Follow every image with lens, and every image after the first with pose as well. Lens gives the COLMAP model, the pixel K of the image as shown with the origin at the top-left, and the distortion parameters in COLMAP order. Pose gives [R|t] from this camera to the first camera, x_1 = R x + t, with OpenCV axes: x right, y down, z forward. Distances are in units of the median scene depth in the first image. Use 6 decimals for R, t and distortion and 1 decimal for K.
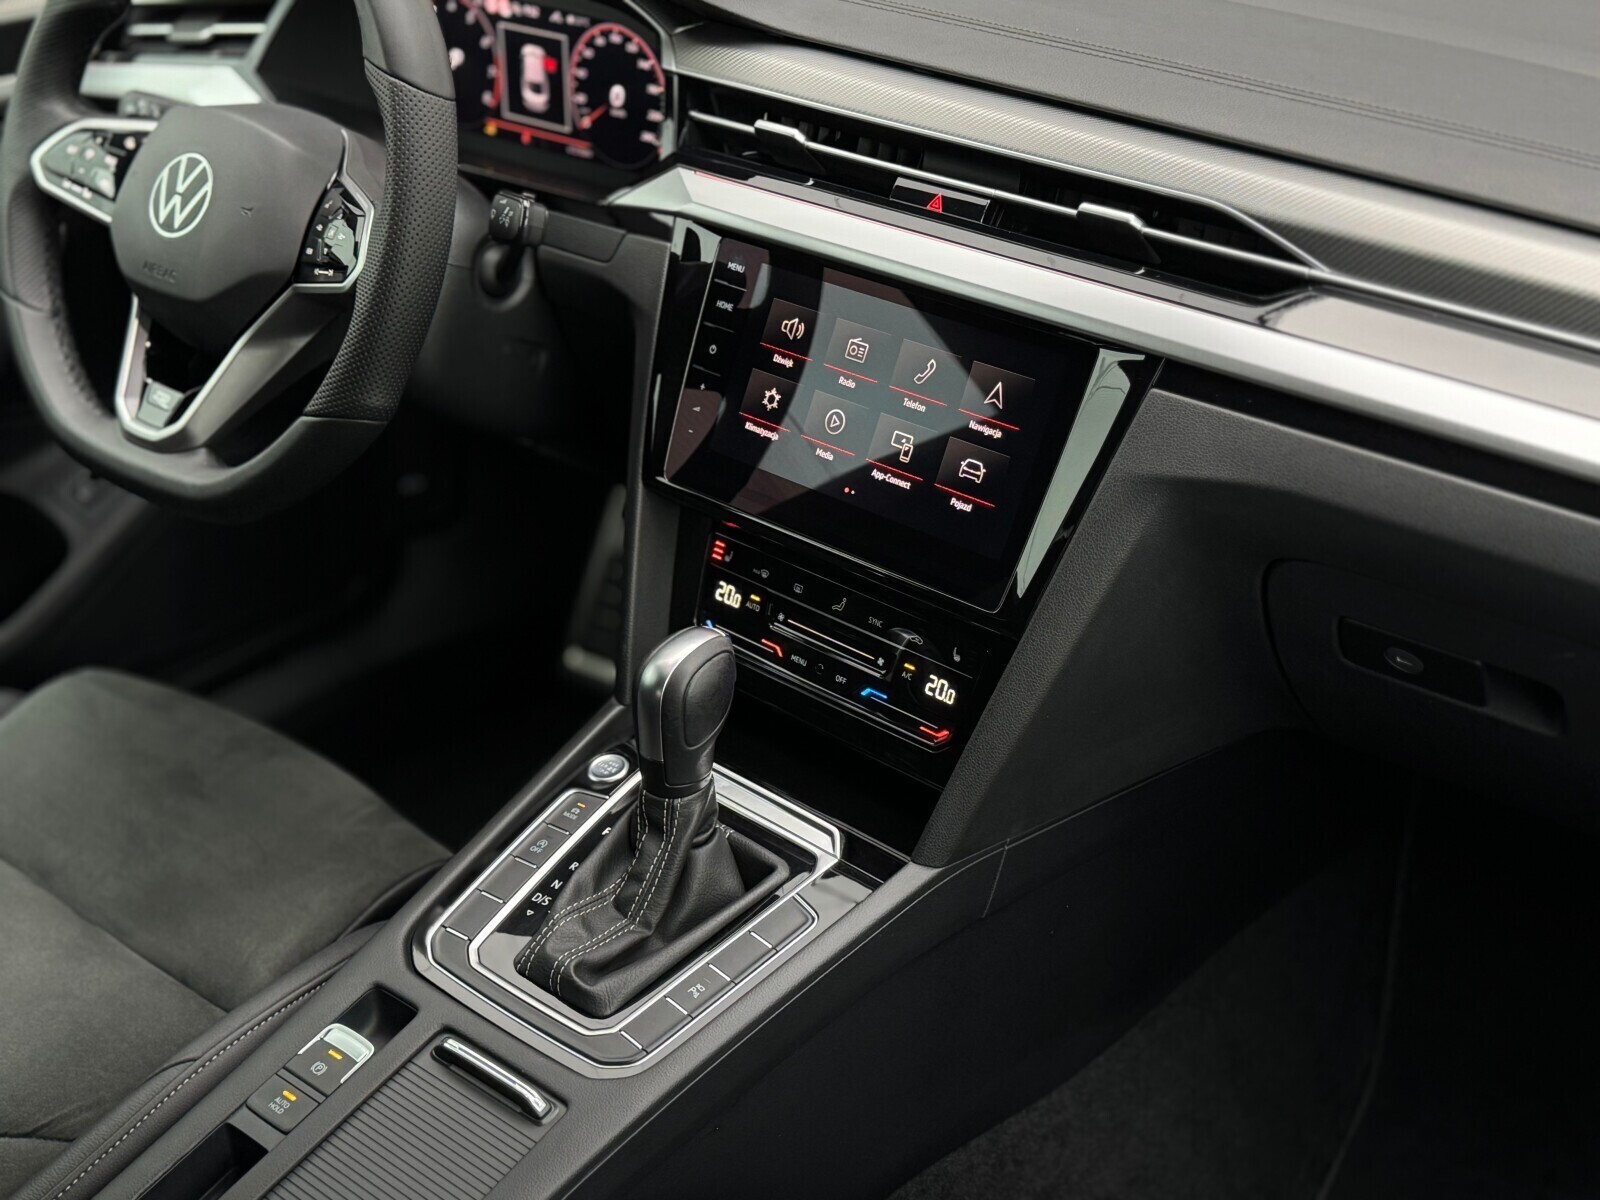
lens RADIAL K [[2058.4, 0, 812.7], [0, 2058.4, 607.6], [0, 0, 1]] dist [0.142517, 0.000000]
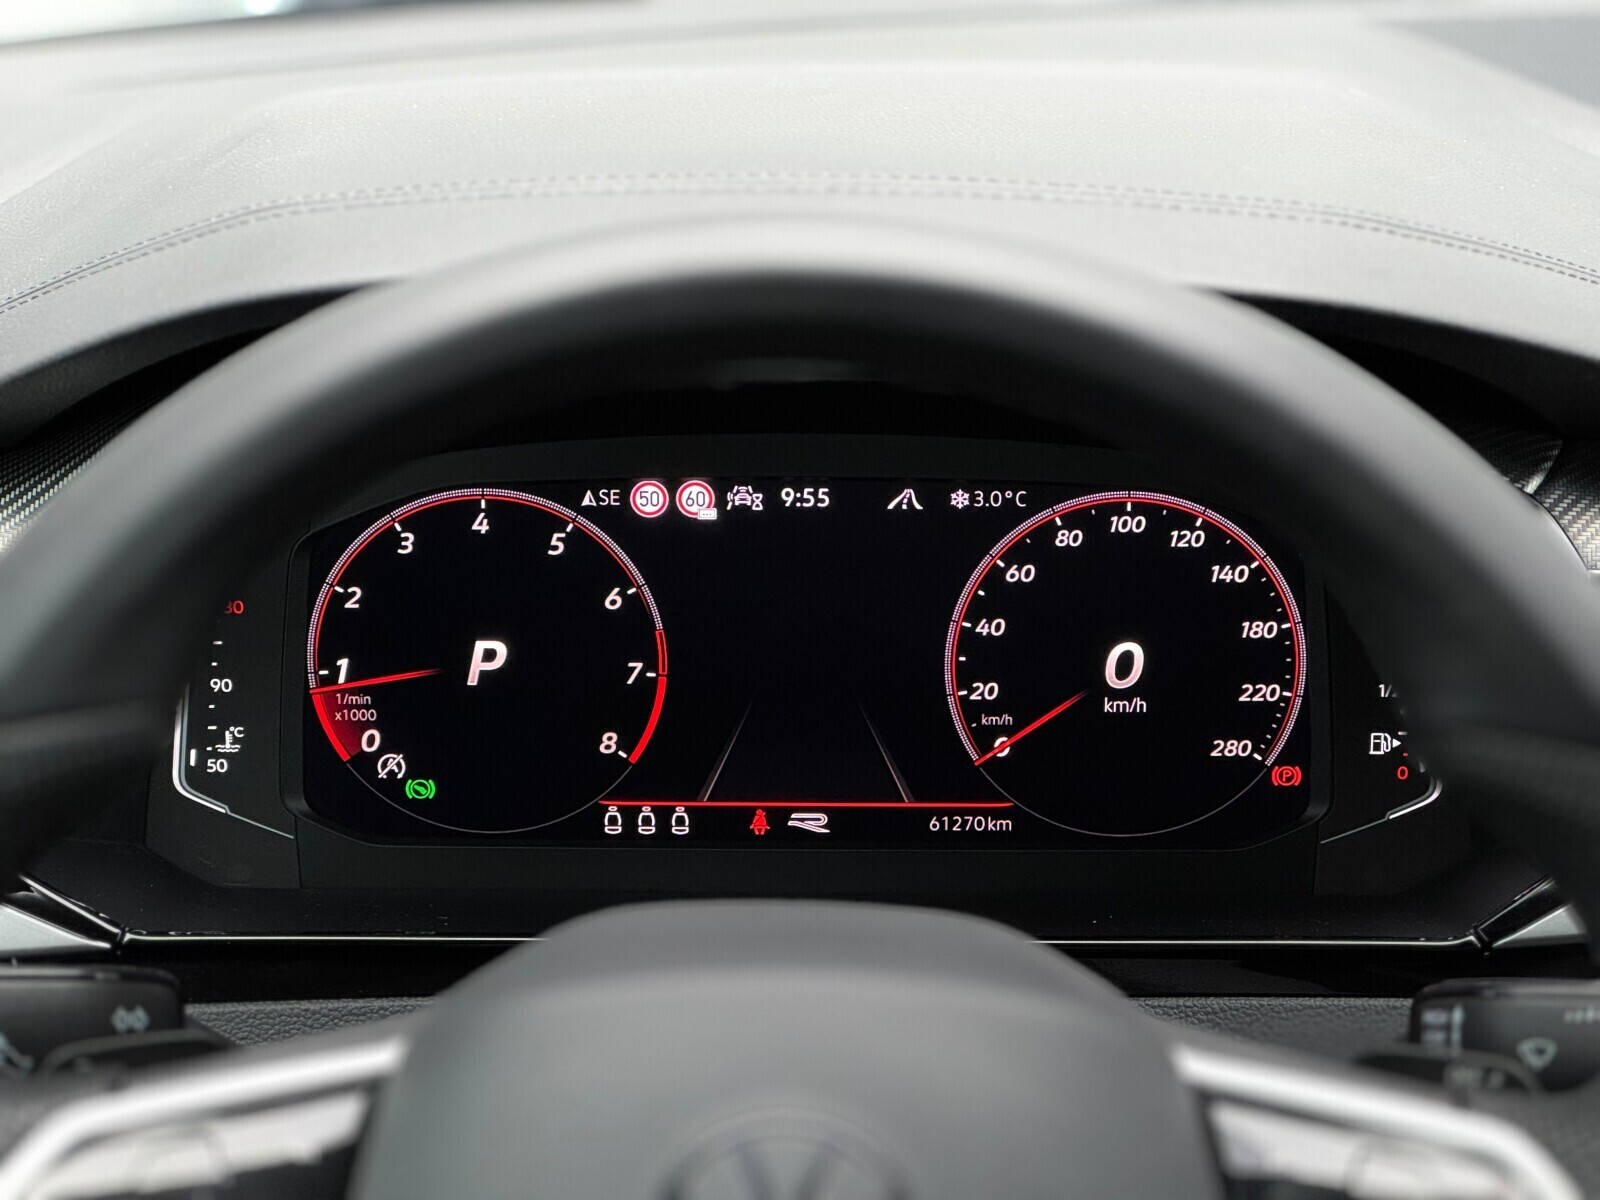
lens RADIAL K [[4335.2, 0, 793.0], [0, 4335.2, 598.6], [0, 0, 1]] dist [-0.037250, 0.000000]
pose [[0.765982, -0.197291, 0.611839, -0.724111], [0.289003, 0.955827, -0.053601, -0.270772], [-0.574237, 0.217881, 0.789164, 0.474459]]
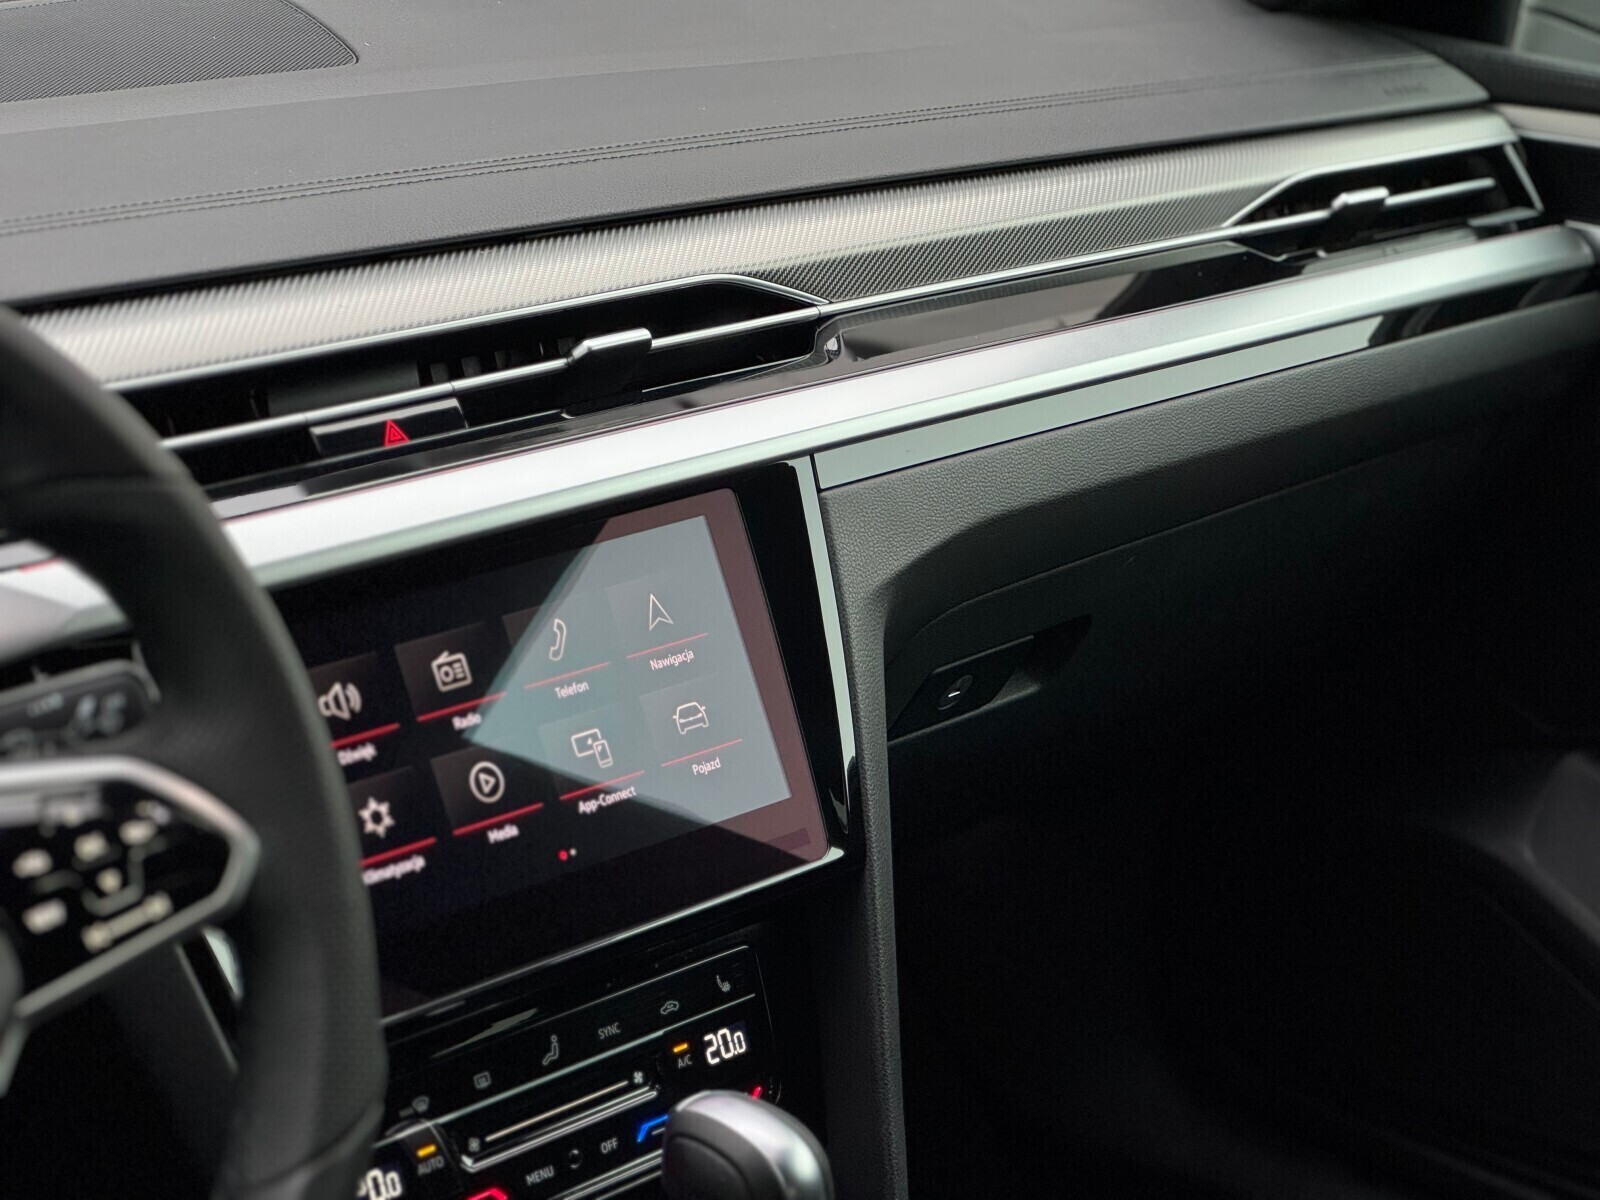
lens RADIAL K [[3556.2, 0, 741.7], [0, 3556.2, 626.4], [0, 0, 1]] dist [0.248075, 0.000000]
pose [[0.031183, -0.292094, 0.955881, -1.000668], [0.464837, 0.850870, 0.244841, -0.355535], [-0.884847, 0.436694, 0.162309, 0.714608]]
